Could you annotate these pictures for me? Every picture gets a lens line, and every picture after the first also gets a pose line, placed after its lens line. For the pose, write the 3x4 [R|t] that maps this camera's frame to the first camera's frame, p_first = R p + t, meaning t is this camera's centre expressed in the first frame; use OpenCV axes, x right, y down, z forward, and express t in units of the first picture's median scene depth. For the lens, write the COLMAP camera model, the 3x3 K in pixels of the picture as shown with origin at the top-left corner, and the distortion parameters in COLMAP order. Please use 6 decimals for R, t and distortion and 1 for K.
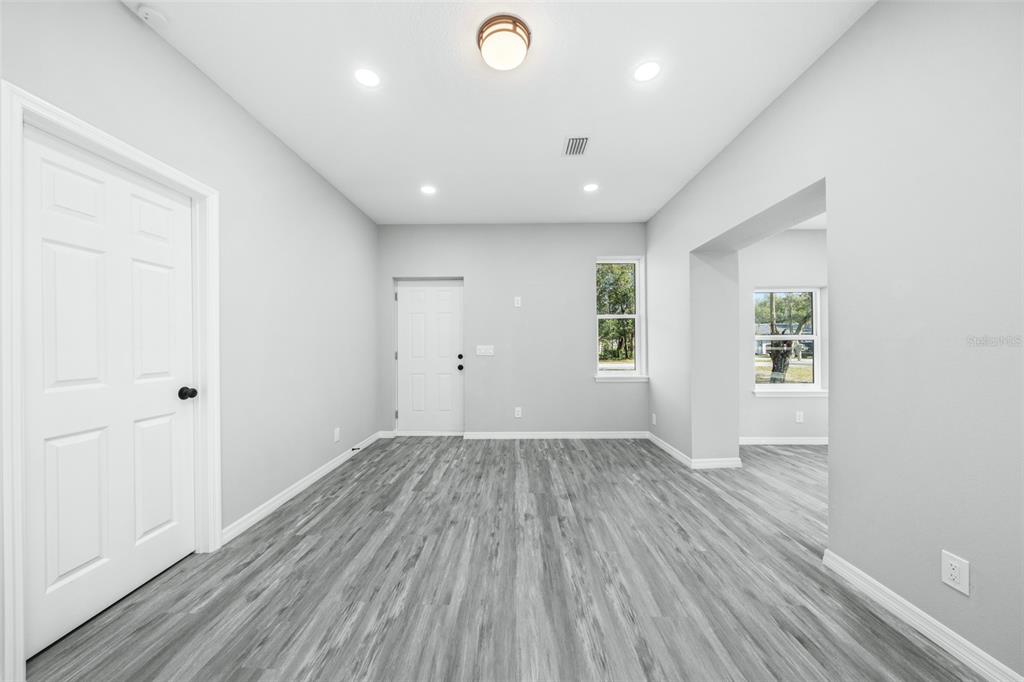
lens RADIAL K [[353.7, 0, 513.5], [0, 353.7, 344.2], [0, 0, 1]] dist [-0.007458, 0.000285]
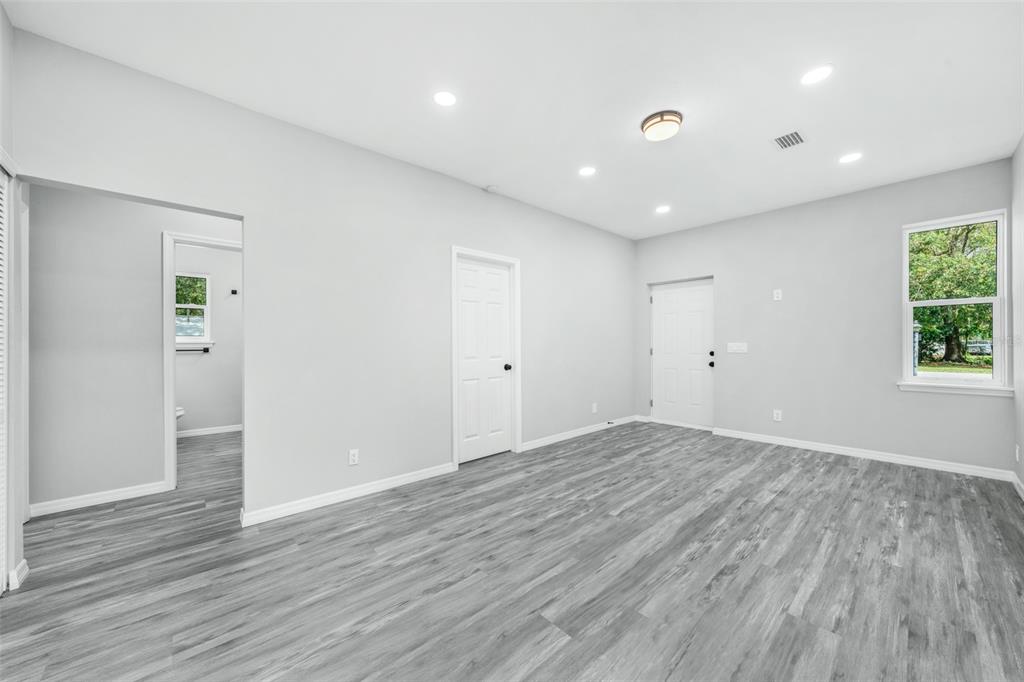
lens RADIAL K [[375.2, 0, 511.7], [0, 375.2, 343.8], [0, 0, 1]] dist [-0.001641, -0.000081]
pose [[0.693375, 0.001744, -0.720574, 0.454469], [0.002451, 0.999986, 0.004779, 0.000729], [0.720572, -0.005080, 0.693361, -0.329797]]
